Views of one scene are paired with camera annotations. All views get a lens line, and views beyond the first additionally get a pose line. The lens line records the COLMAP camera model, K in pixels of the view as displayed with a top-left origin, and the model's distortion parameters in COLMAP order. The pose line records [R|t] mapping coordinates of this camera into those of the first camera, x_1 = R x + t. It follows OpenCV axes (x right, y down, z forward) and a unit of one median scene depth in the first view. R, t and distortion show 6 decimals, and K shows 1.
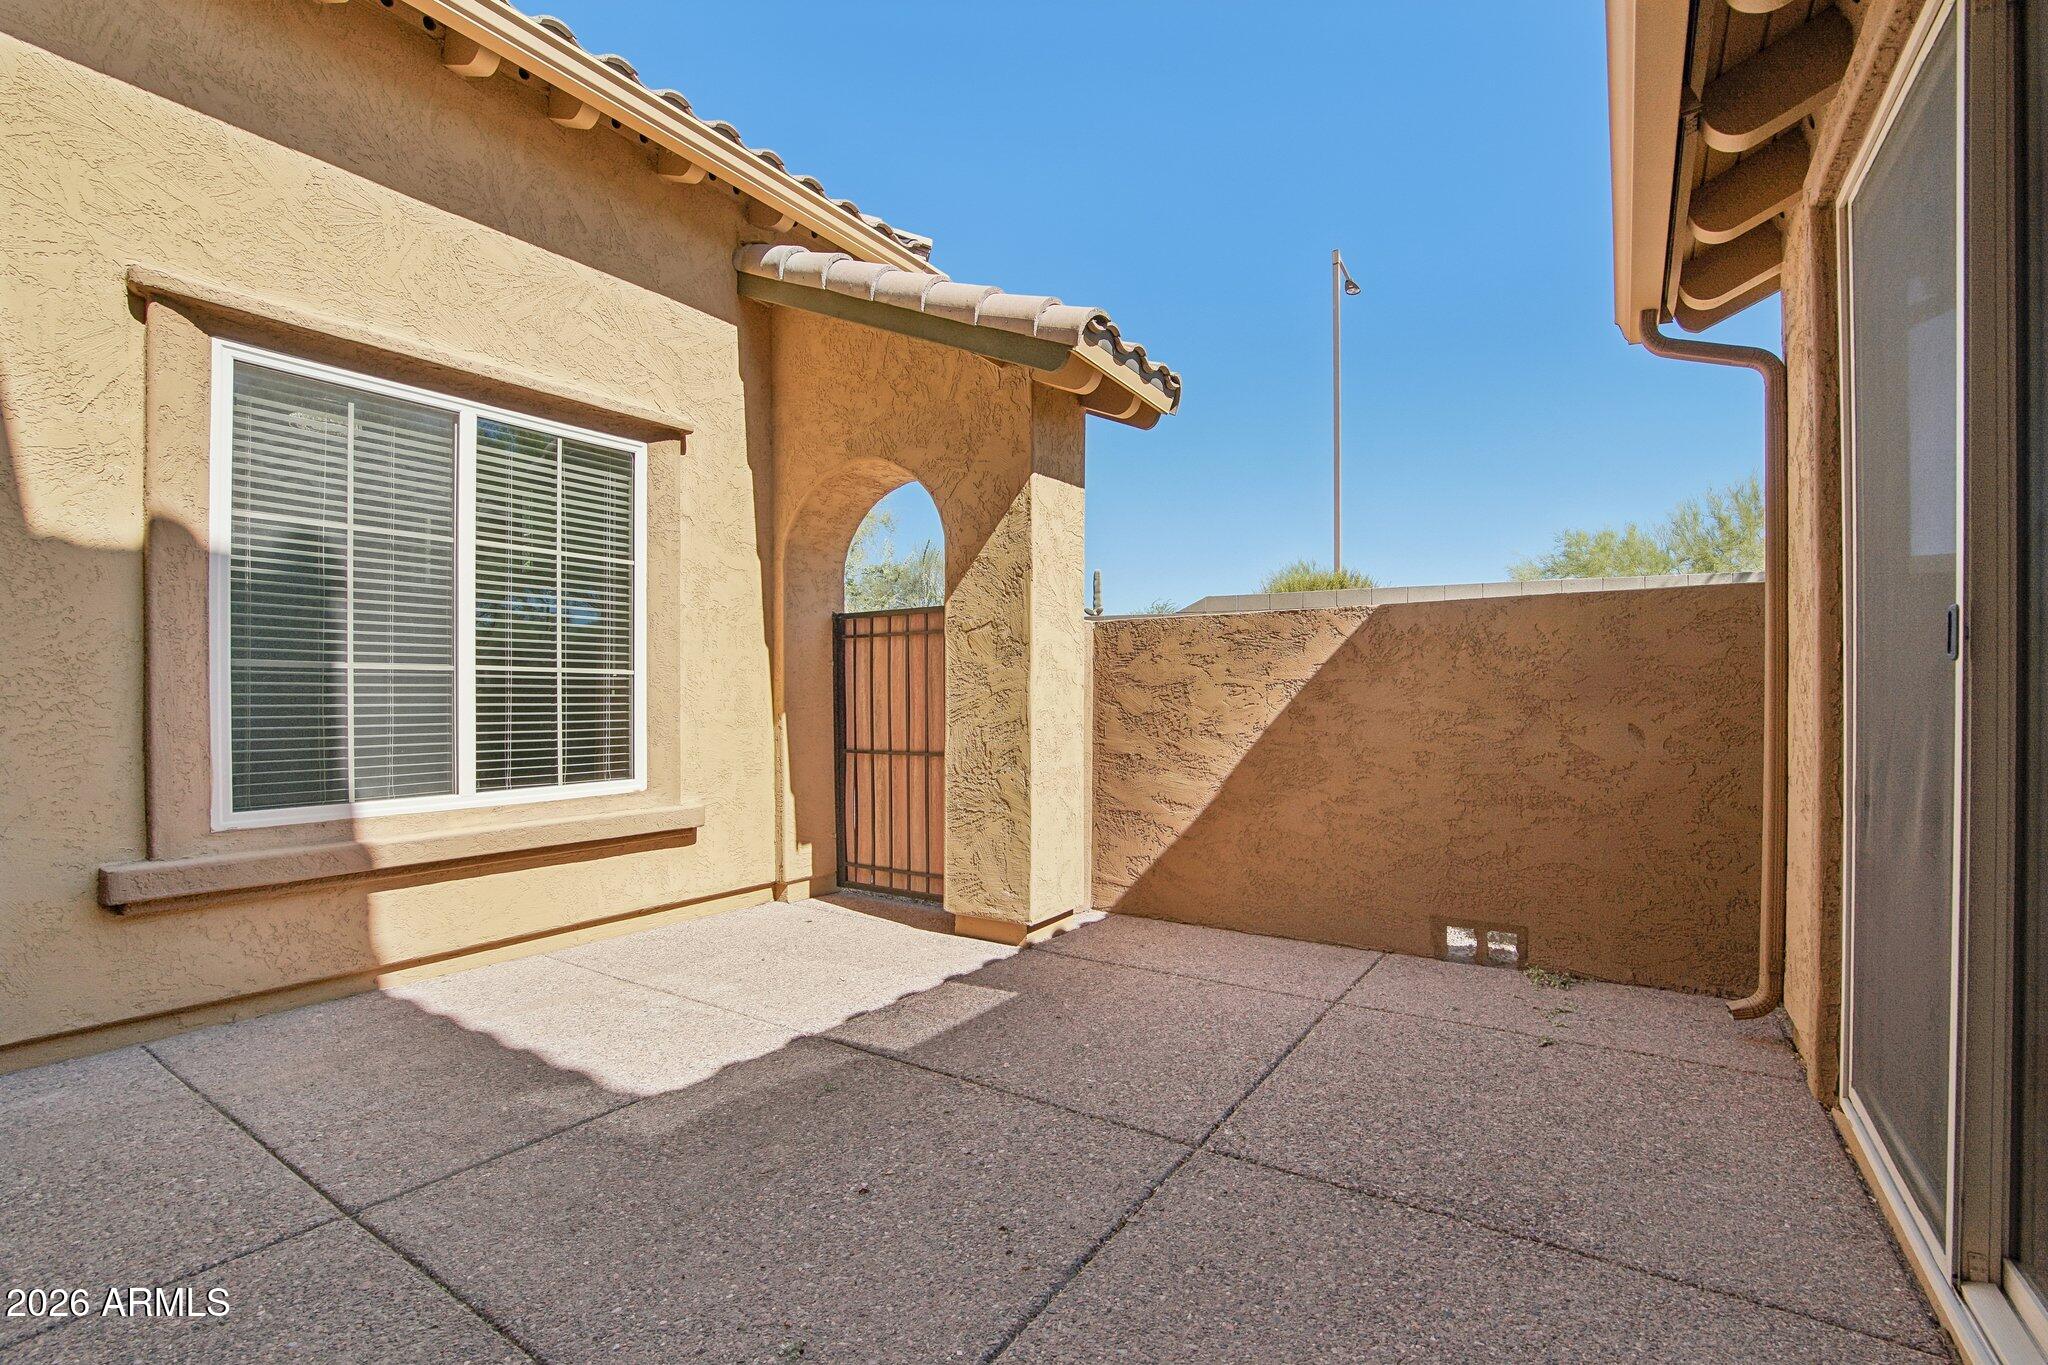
lens RADIAL K [[918.8, 0, 1012.3], [0, 918.8, 701.5], [0, 0, 1]] dist [-0.040980, 0.010403]
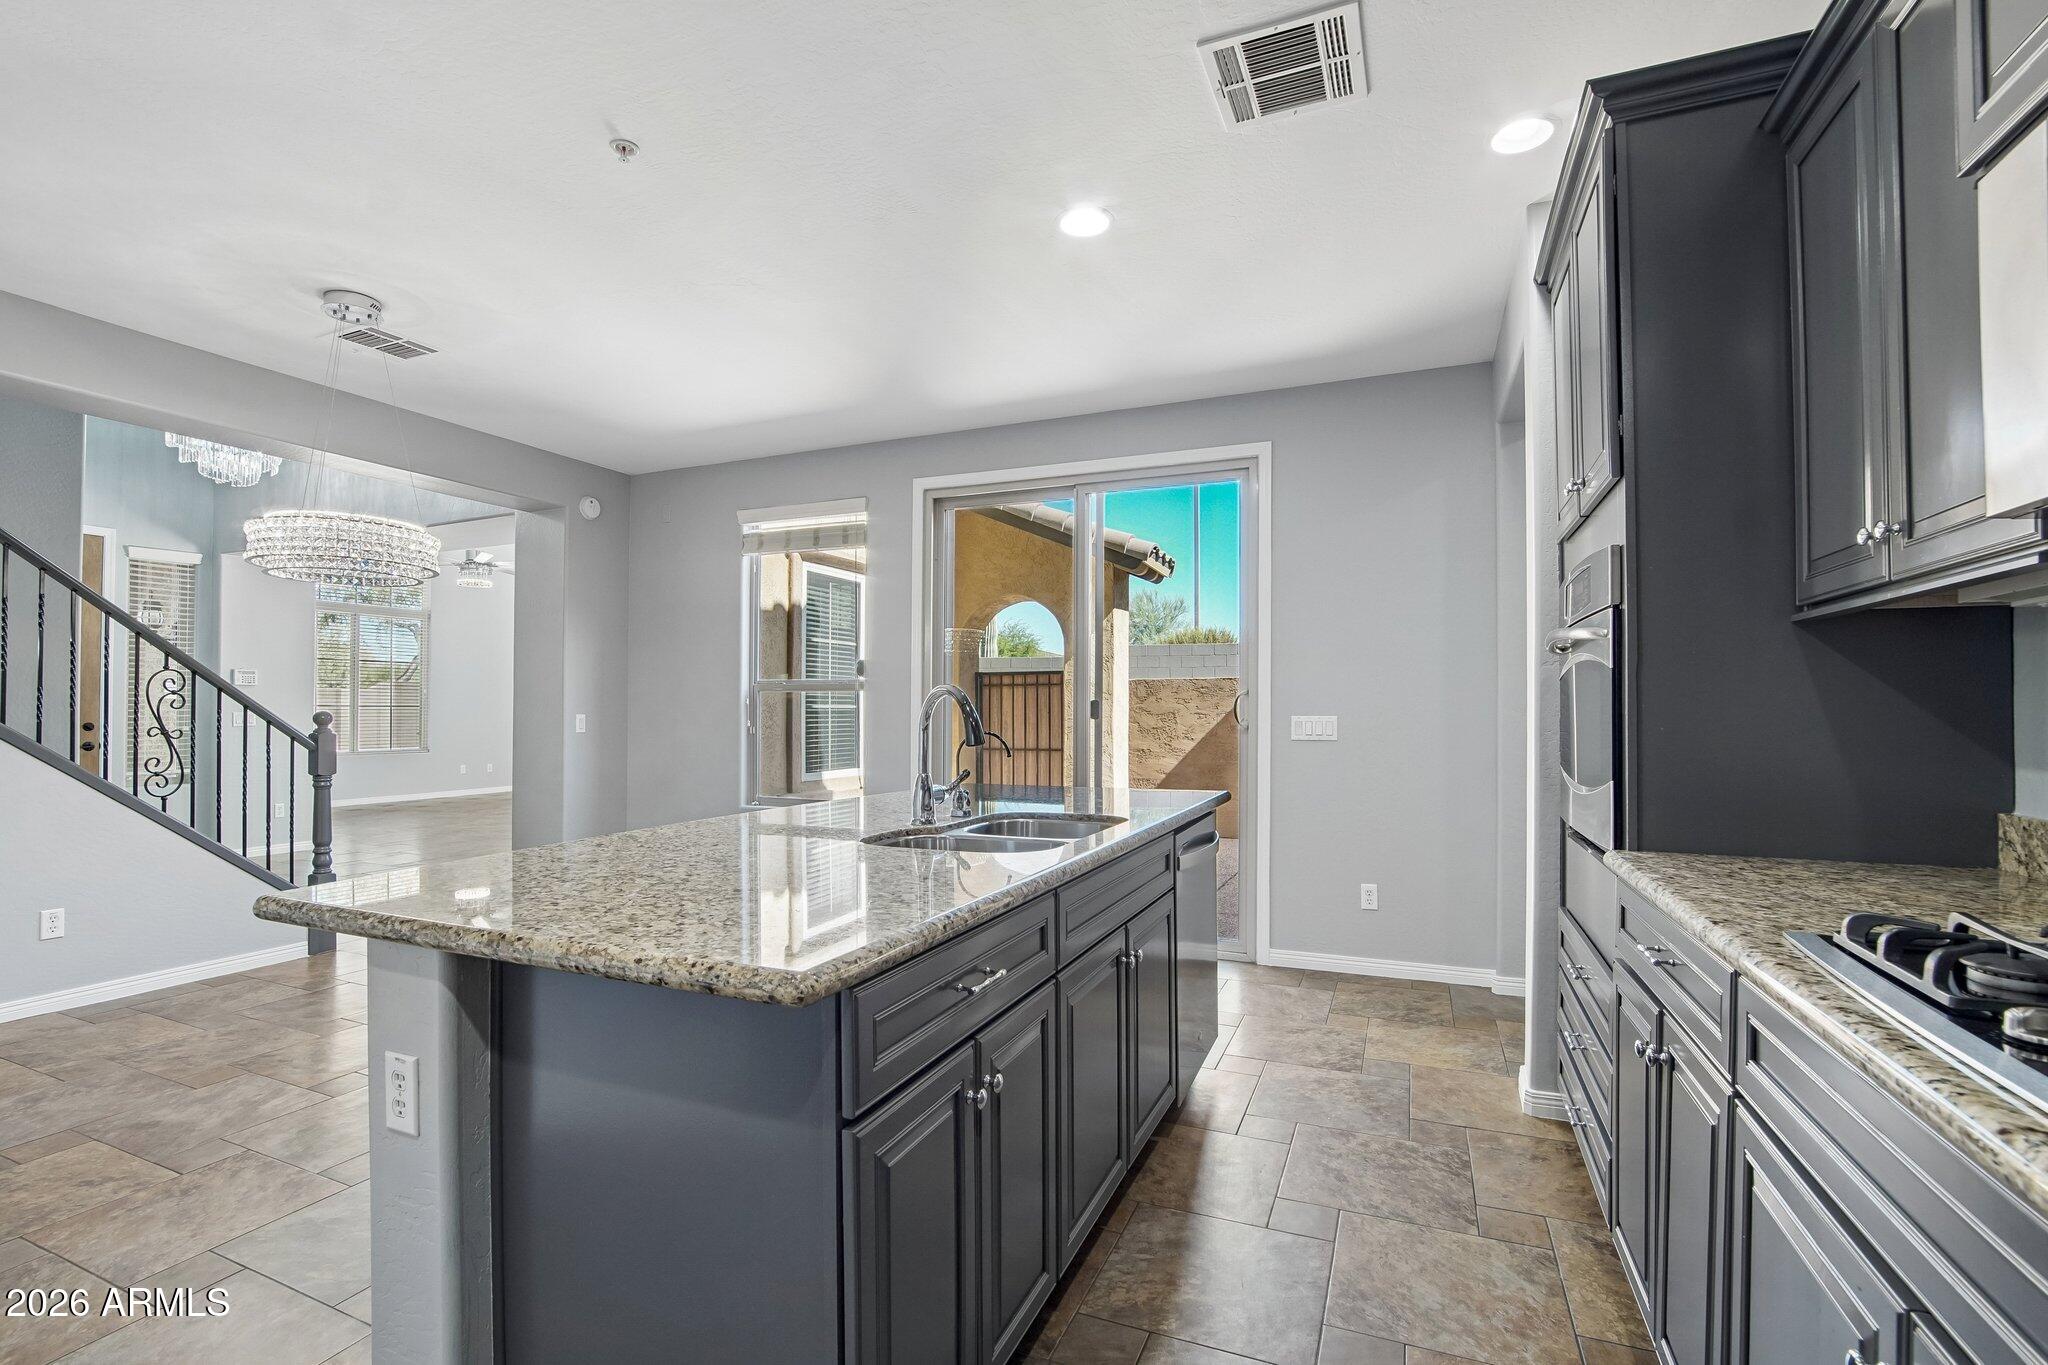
lens RADIAL K [[918.8, 0, 1012.3], [0, 918.8, 701.5], [0, 0, 1]] dist [-0.040980, 0.010403]
pose [[0.983907, 0.003406, 0.178651, -0.599928], [-0.000528, 0.999869, -0.016155, -0.014170], [-0.178682, 0.015801, 0.983780, -1.037081]]
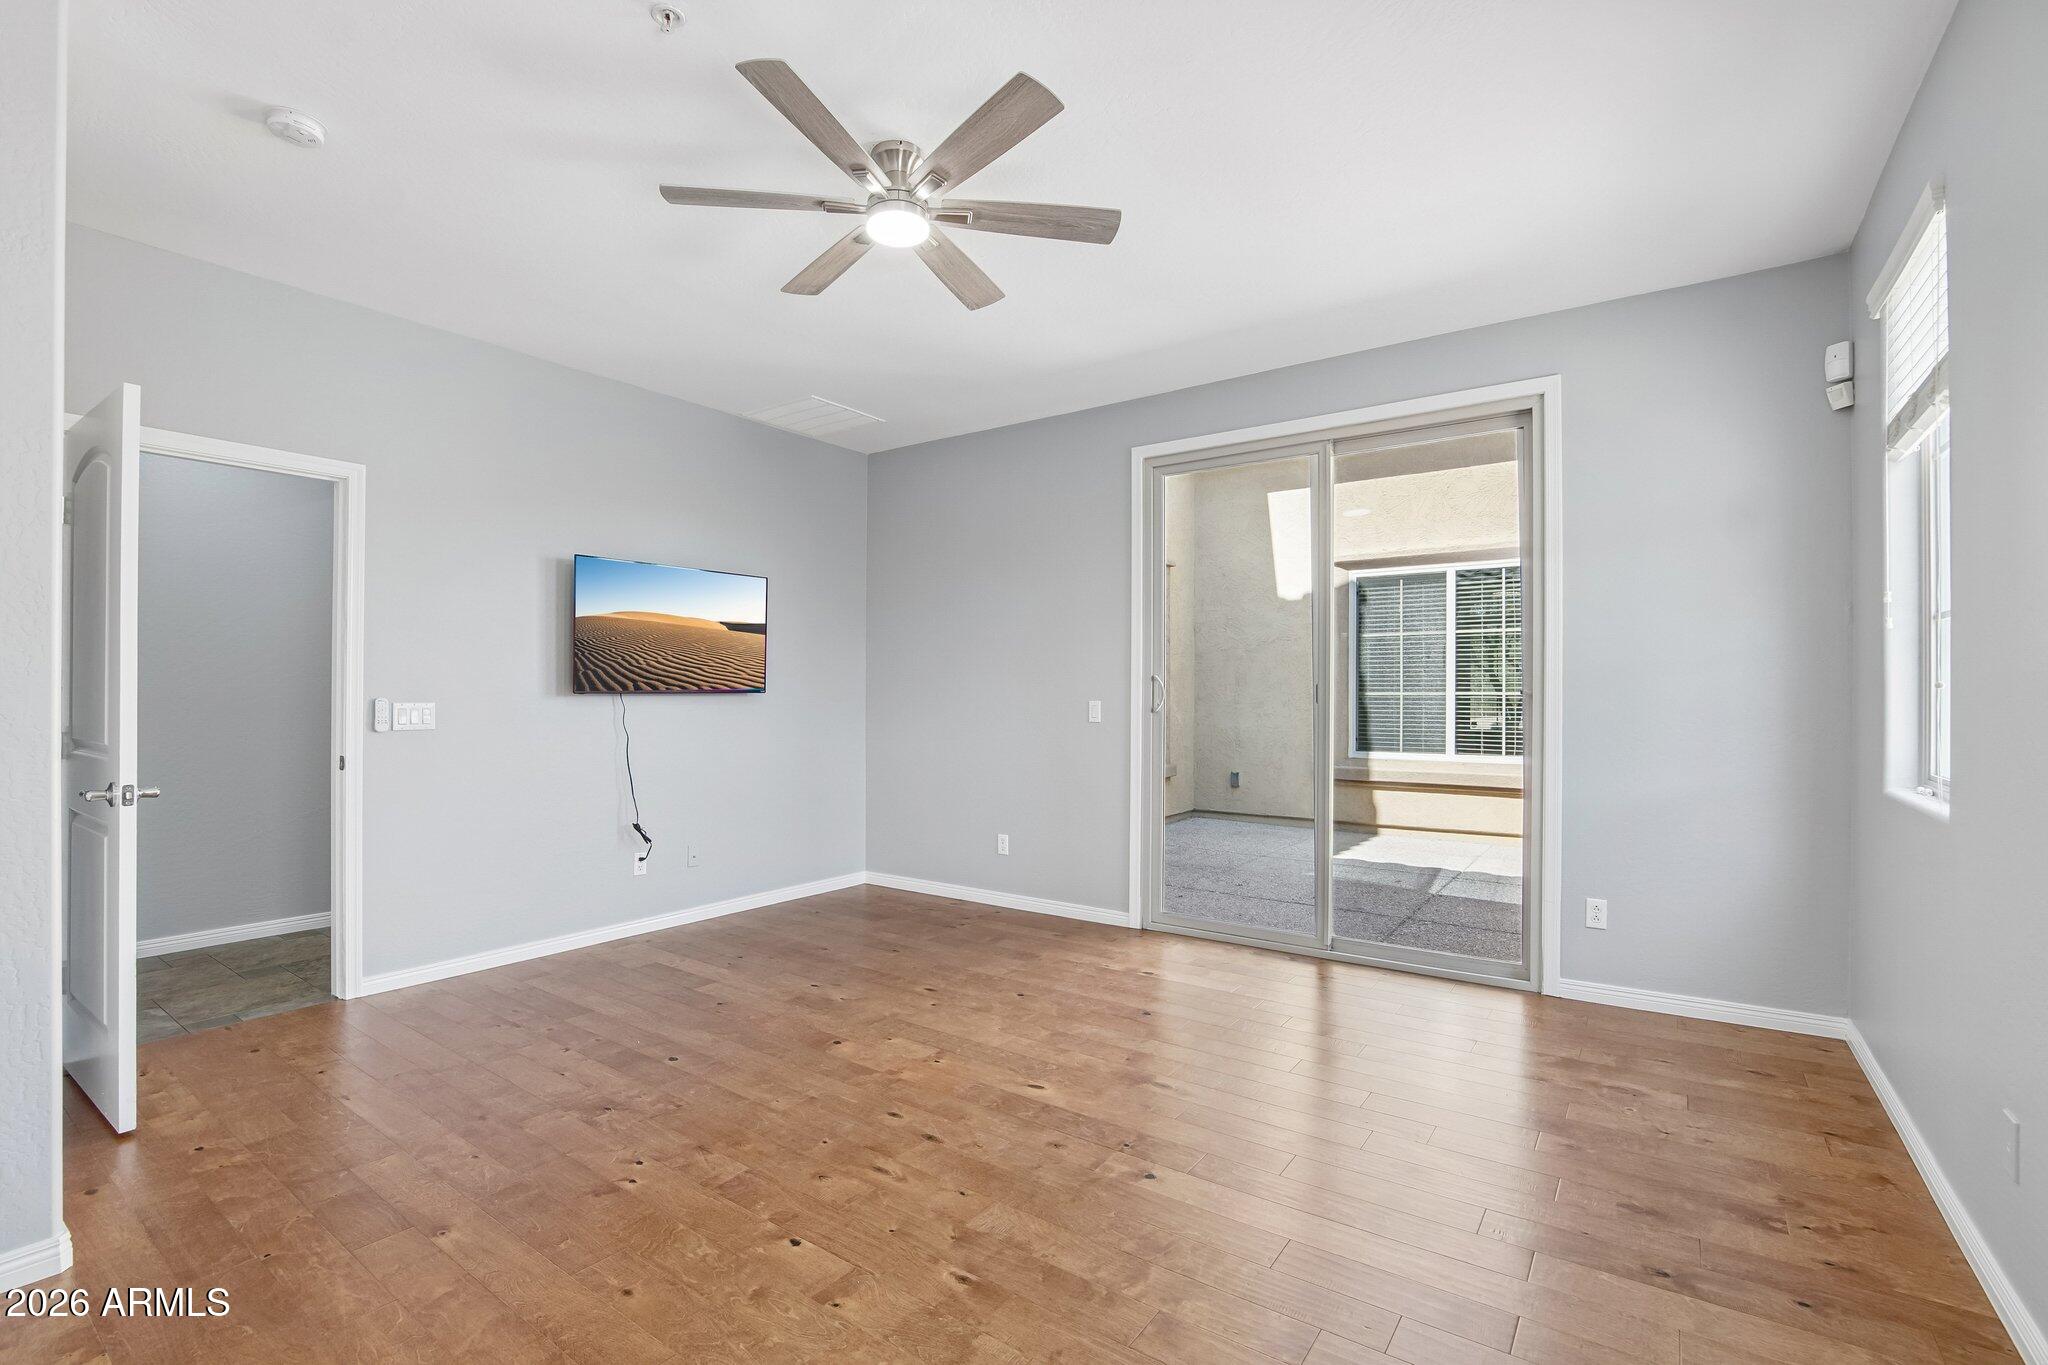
lens RADIAL K [[918.8, 0, 1012.3], [0, 918.8, 701.5], [0, 0, 1]] dist [-0.040980, 0.010403]
pose [[-0.030649, 0.009452, -0.999486, 1.413457], [-0.004251, 0.999945, 0.009587, -0.032869], [0.999521, 0.004543, -0.030607, 0.061207]]
